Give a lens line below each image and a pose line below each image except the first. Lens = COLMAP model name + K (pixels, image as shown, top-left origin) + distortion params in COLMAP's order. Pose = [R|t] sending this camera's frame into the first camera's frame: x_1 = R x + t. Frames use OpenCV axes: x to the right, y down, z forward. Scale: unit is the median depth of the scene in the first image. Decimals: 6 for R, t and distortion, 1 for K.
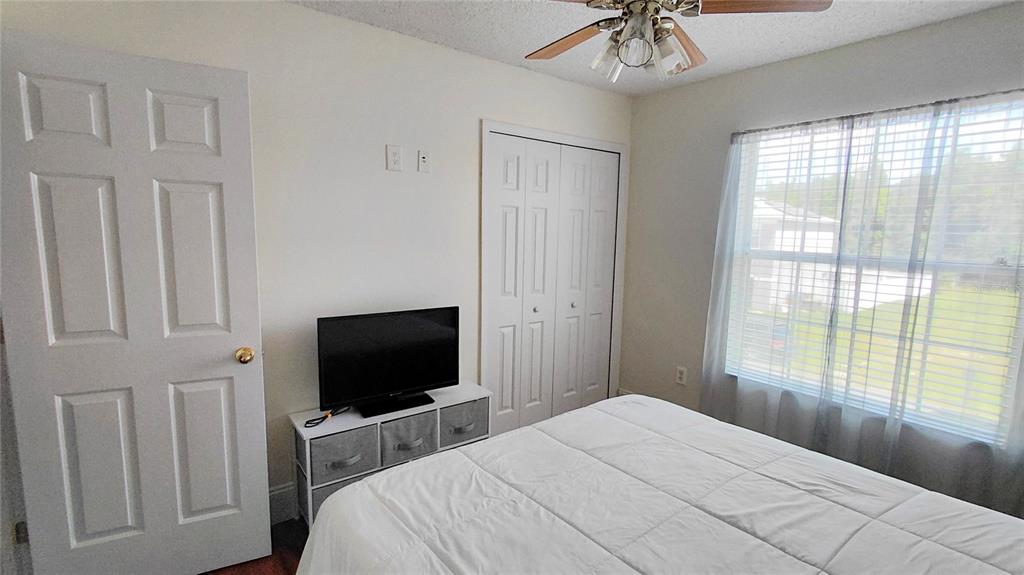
lens RADIAL K [[472.3, 0, 517.6], [0, 472.3, 290.4], [0, 0, 1]] dist [0.015641, 0.000169]
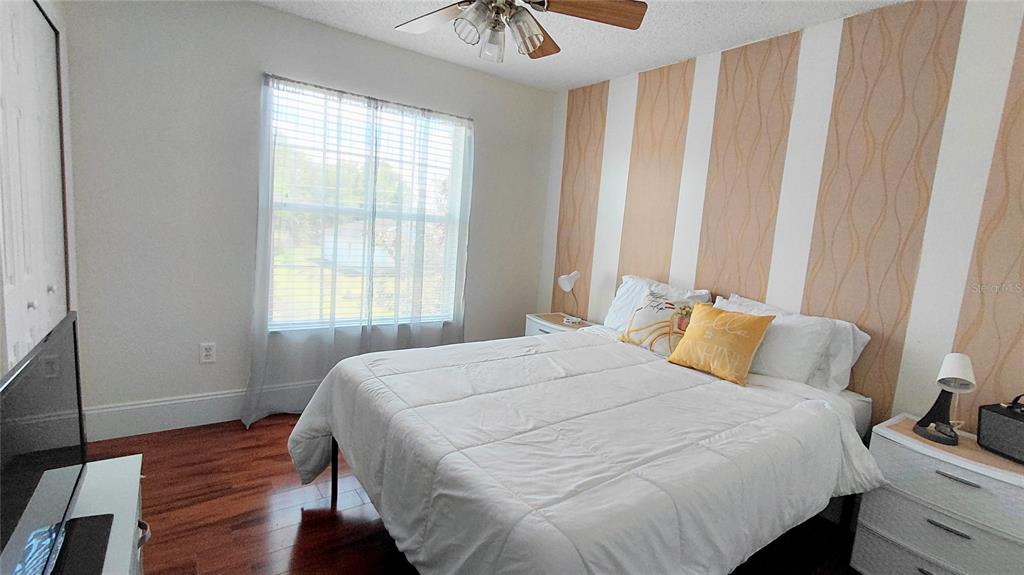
lens RADIAL K [[472.3, 0, 517.6], [0, 472.3, 290.4], [0, 0, 1]] dist [0.015641, 0.000169]
pose [[0.041185, -0.161307, 0.986045, -0.799087], [0.053202, 0.985836, 0.159051, -0.056517], [-0.997734, 0.045909, 0.049183, 0.758854]]
